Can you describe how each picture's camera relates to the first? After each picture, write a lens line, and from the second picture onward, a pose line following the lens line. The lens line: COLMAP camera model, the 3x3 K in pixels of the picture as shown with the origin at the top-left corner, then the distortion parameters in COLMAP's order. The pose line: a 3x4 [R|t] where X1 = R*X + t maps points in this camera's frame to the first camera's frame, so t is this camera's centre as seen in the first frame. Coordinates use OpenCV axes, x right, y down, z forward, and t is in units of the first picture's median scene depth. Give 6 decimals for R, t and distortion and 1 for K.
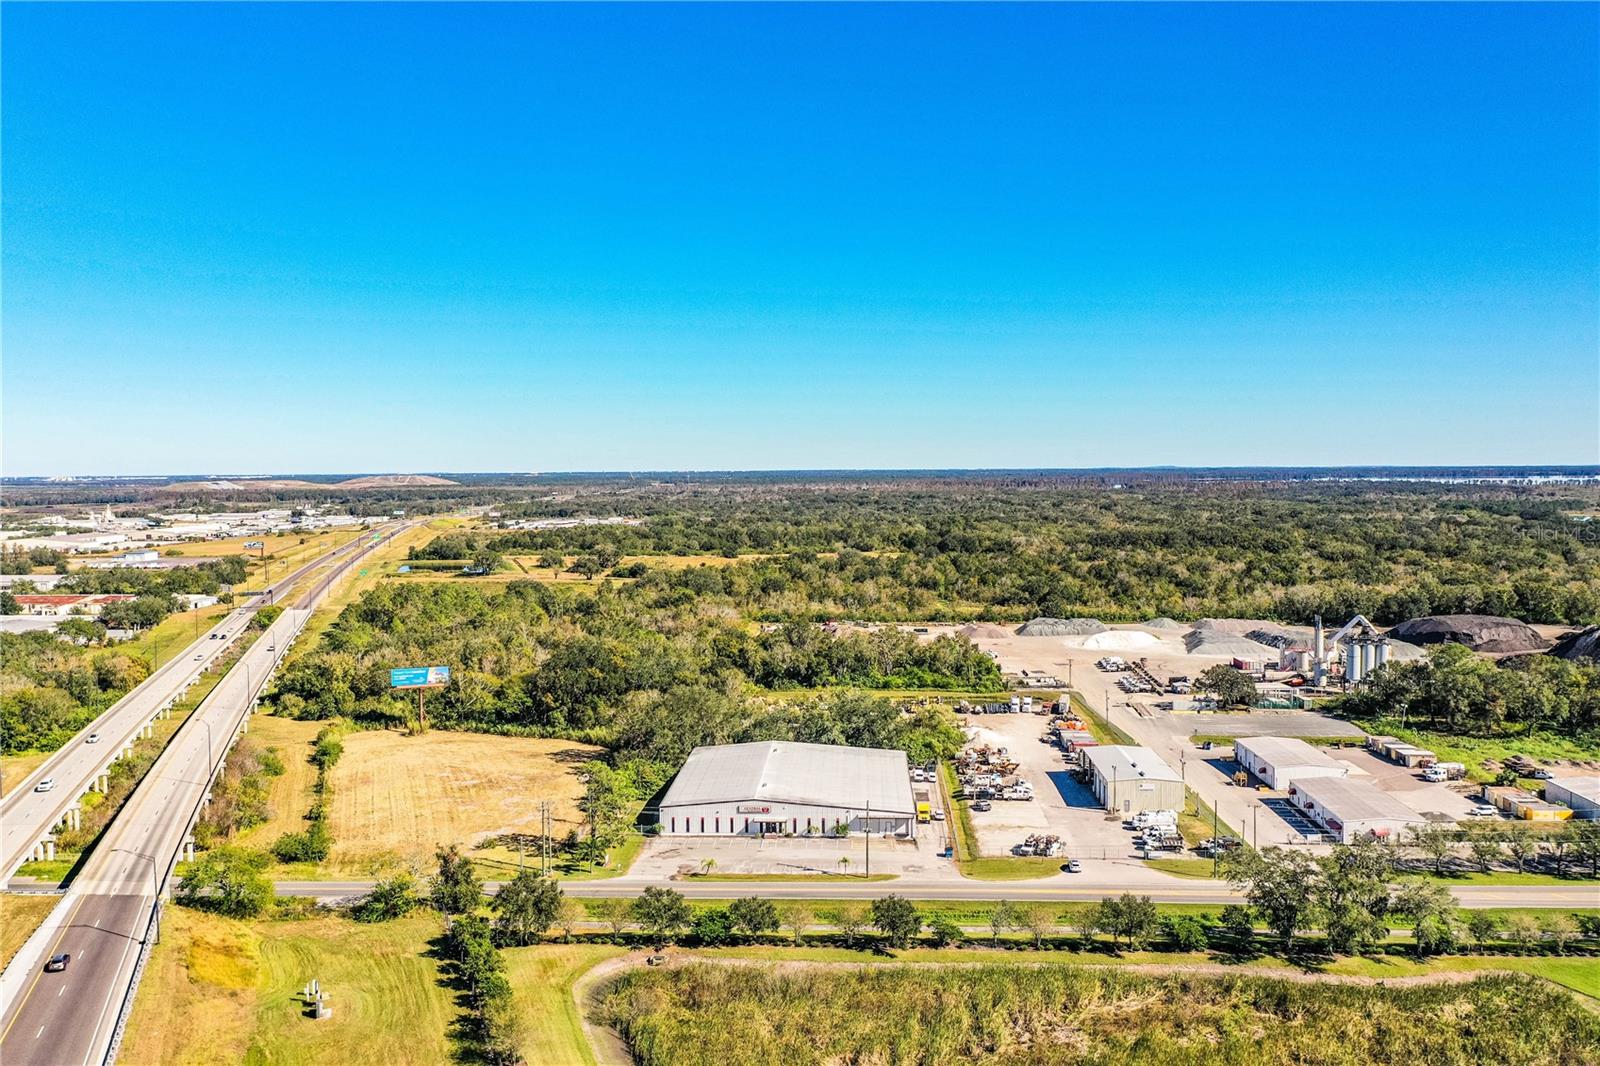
lens RADIAL K [[1258.8, 0, 801.7], [0, 1258.8, 541.9], [0, 0, 1]] dist [0.001072, 0.002840]
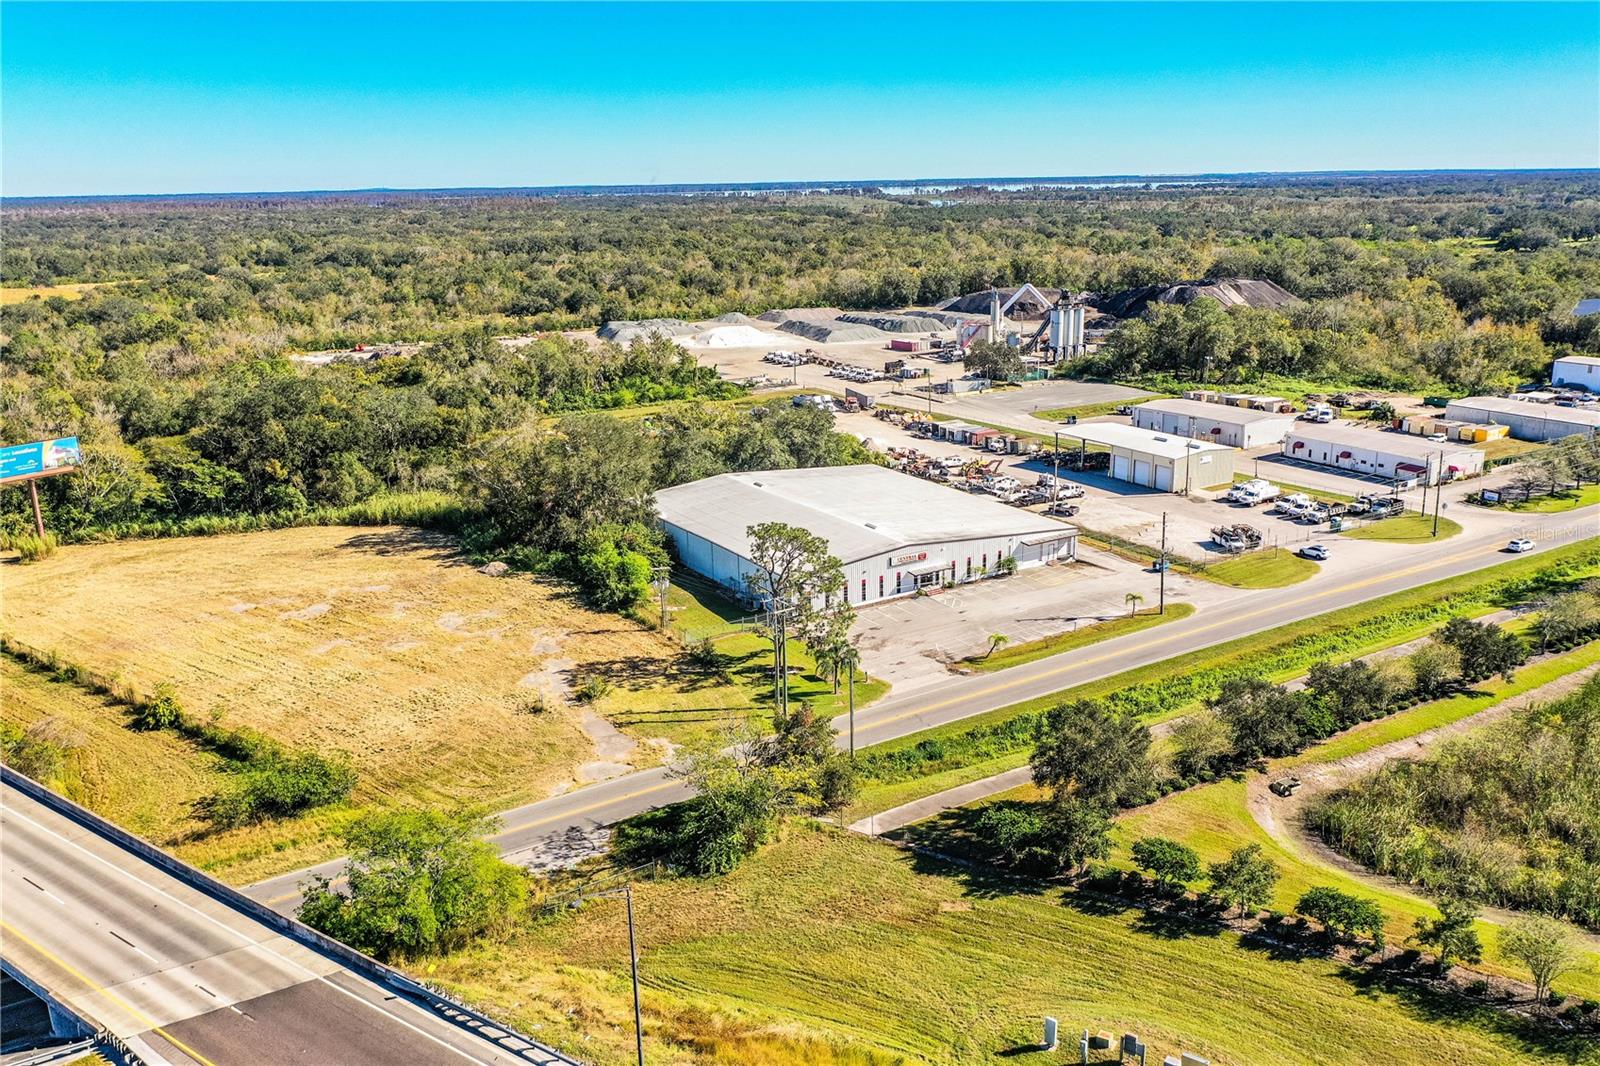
lens RADIAL K [[1258.8, 0, 799.2], [0, 1258.8, 529.3], [0, 0, 1]] dist [0.001072, 0.002840]
pose [[0.826525, -0.158701, 0.540066, -0.365854], [0.045903, 0.975241, 0.216329, 0.033687], [-0.561026, -0.154010, 0.813346, 0.369699]]
